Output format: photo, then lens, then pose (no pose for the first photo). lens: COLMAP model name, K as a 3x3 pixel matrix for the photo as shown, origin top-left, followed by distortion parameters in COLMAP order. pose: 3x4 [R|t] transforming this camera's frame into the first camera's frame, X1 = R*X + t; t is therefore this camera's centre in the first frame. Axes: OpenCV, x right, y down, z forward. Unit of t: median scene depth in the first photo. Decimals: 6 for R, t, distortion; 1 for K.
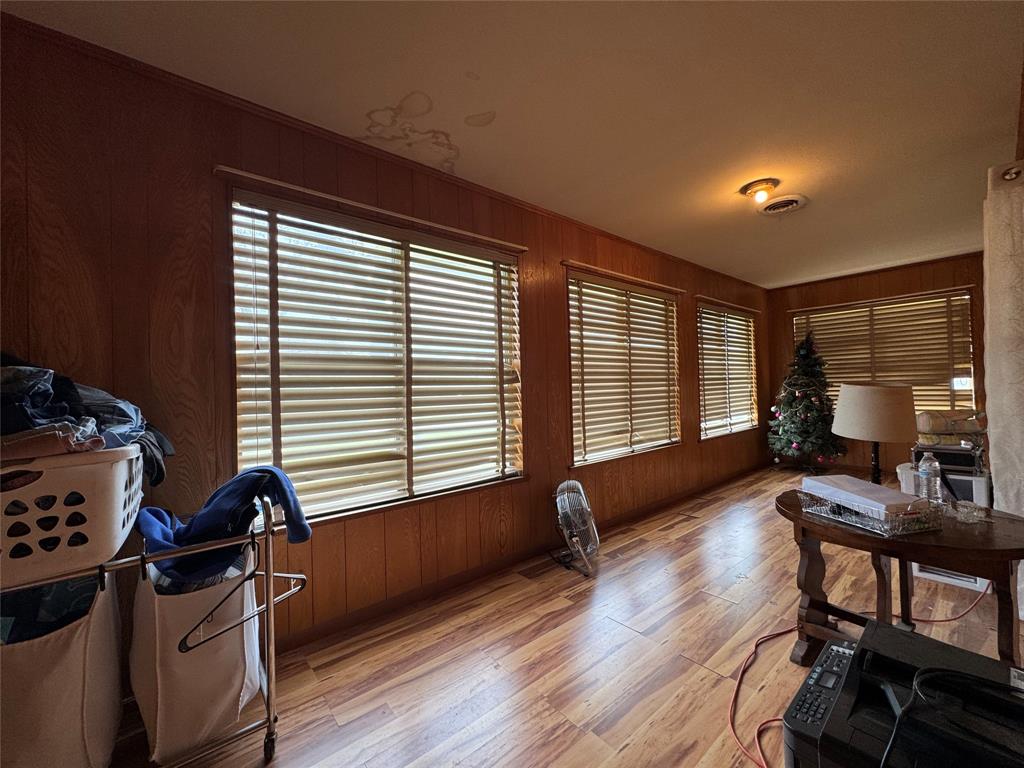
lens RADIAL K [[410.3, 0, 513.4], [0, 410.3, 381.5], [0, 0, 1]] dist [-0.003826, 0.000135]
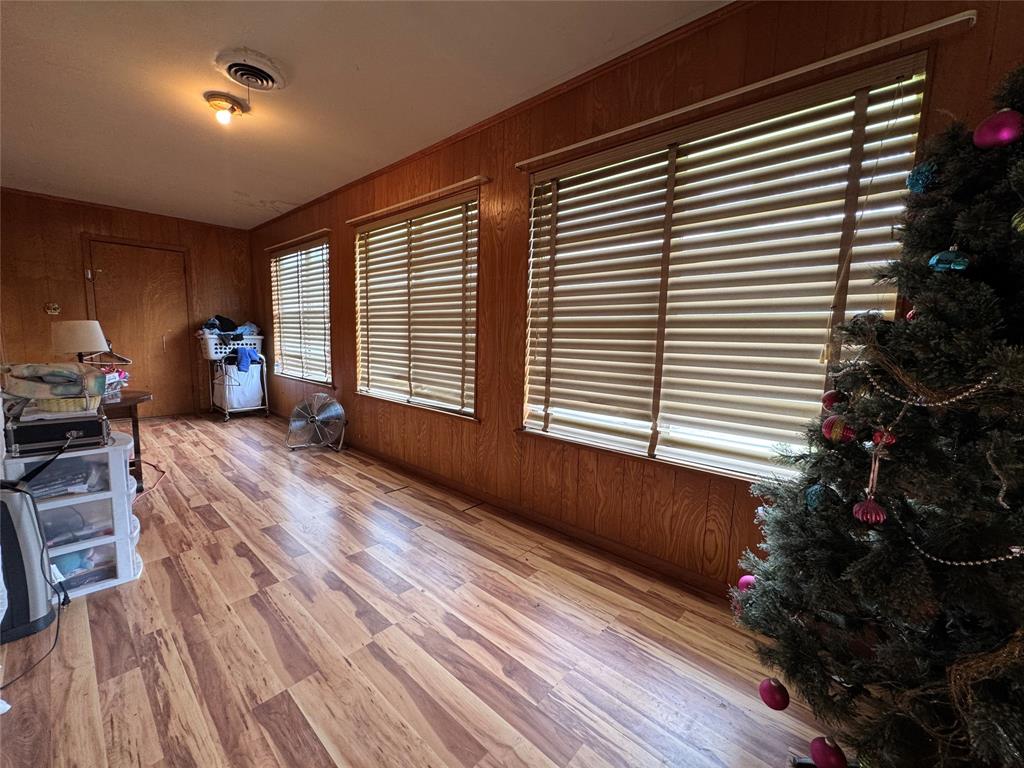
lens RADIAL K [[410.3, 0, 512.3], [0, 410.3, 382.4], [0, 0, 1]] dist [-0.003826, 0.000135]
pose [[0.141313, 0.136355, -0.980529, 1.276365], [-0.021303, 0.990658, 0.134693, -0.000115], [0.989736, 0.001854, 0.142897, 1.150048]]
